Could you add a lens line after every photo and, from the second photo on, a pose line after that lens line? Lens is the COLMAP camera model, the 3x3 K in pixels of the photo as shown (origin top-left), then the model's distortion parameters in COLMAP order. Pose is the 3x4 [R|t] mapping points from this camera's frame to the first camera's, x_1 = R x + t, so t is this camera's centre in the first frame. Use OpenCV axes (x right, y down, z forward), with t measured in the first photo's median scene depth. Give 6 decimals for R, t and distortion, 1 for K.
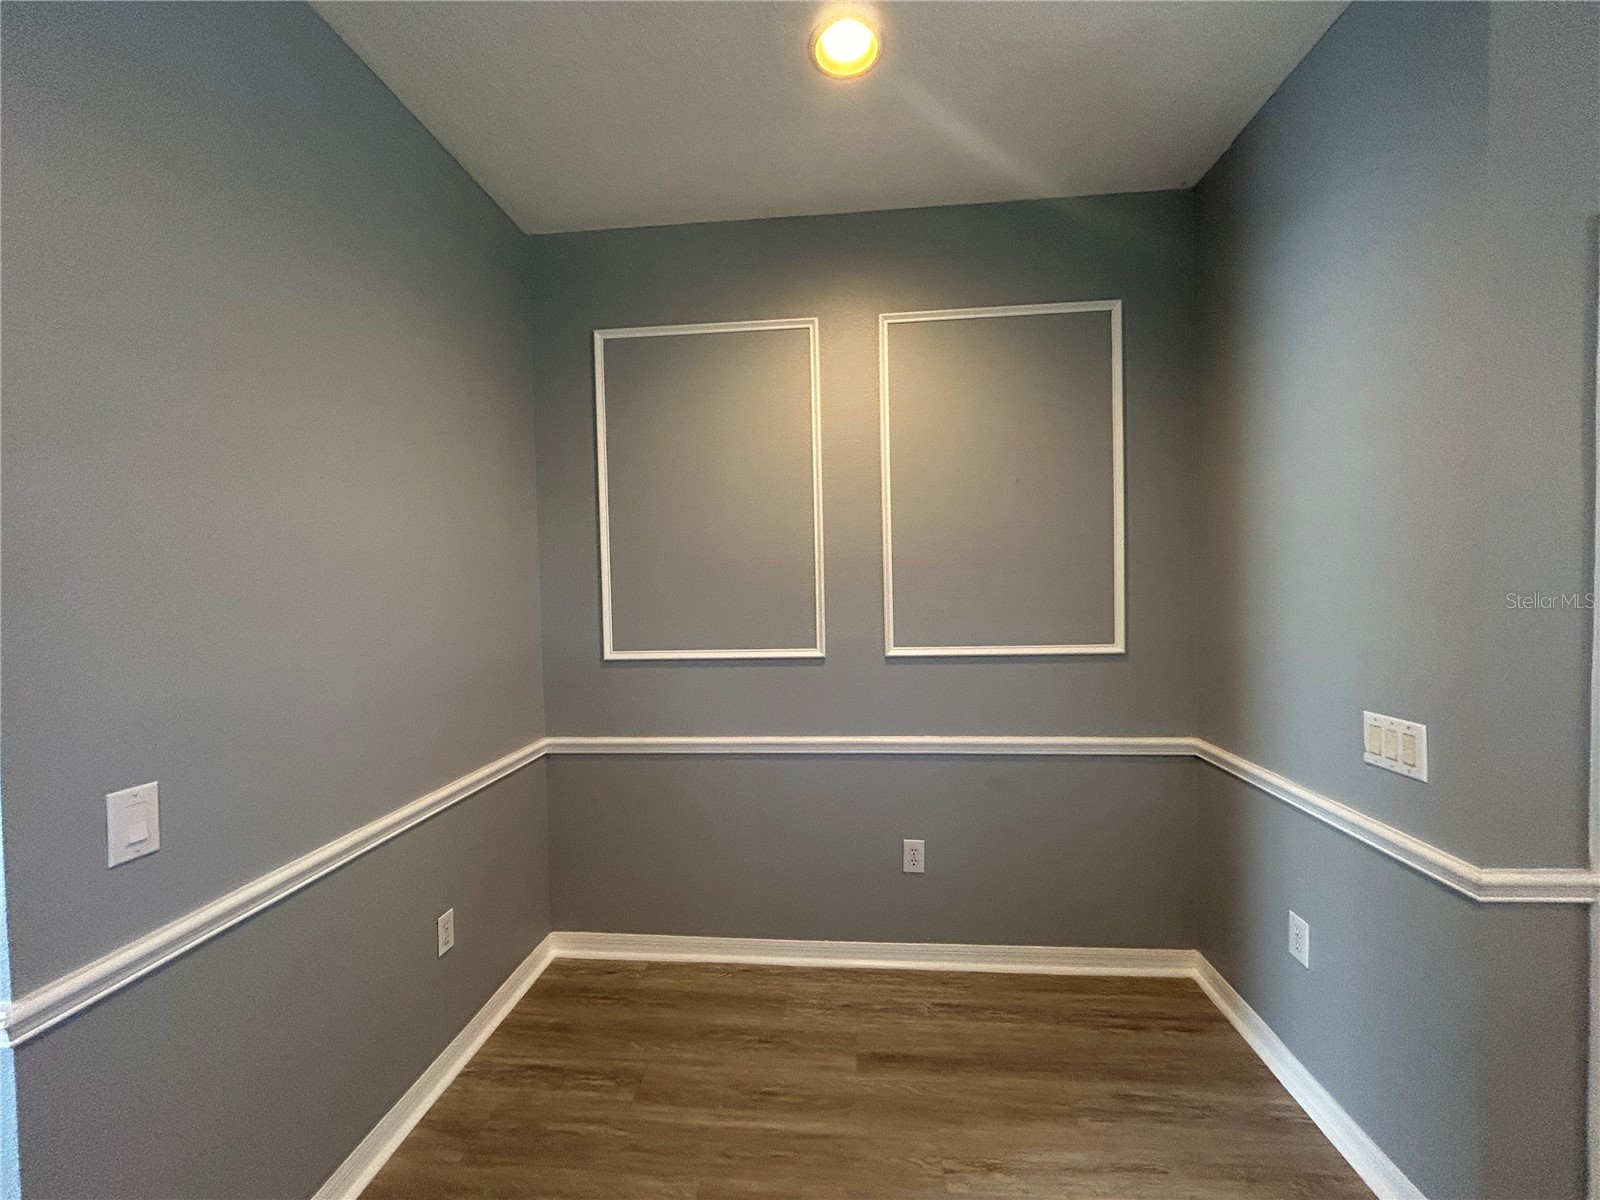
lens RADIAL K [[649.2, 0, 801.7], [0, 649.2, 599.6], [0, 0, 1]] dist [-0.005400, 0.003677]
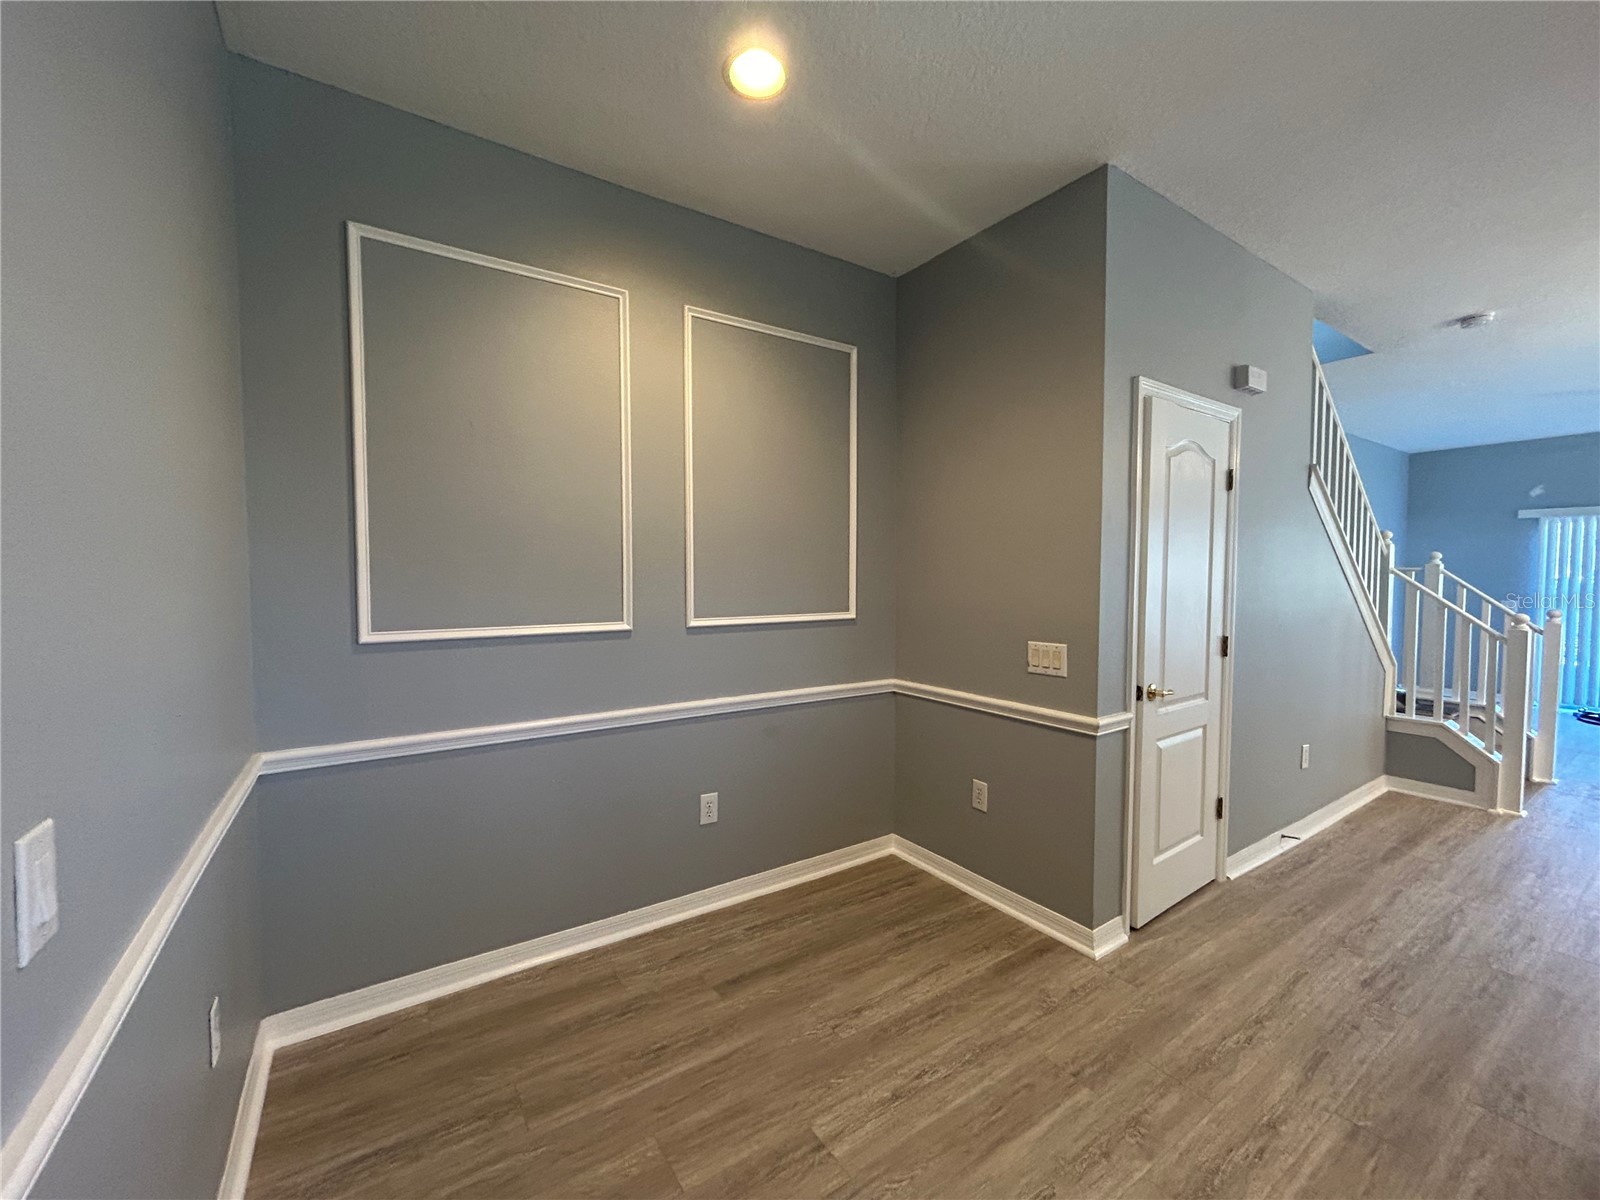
lens RADIAL K [[649.2, 0, 801.7], [0, 649.2, 599.6], [0, 0, 1]] dist [-0.005400, 0.003677]
pose [[0.777122, -0.003257, 0.629341, -0.439140], [-0.000044, 0.999986, 0.005229, 0.040434], [-0.629350, -0.004091, 0.777112, 0.056933]]
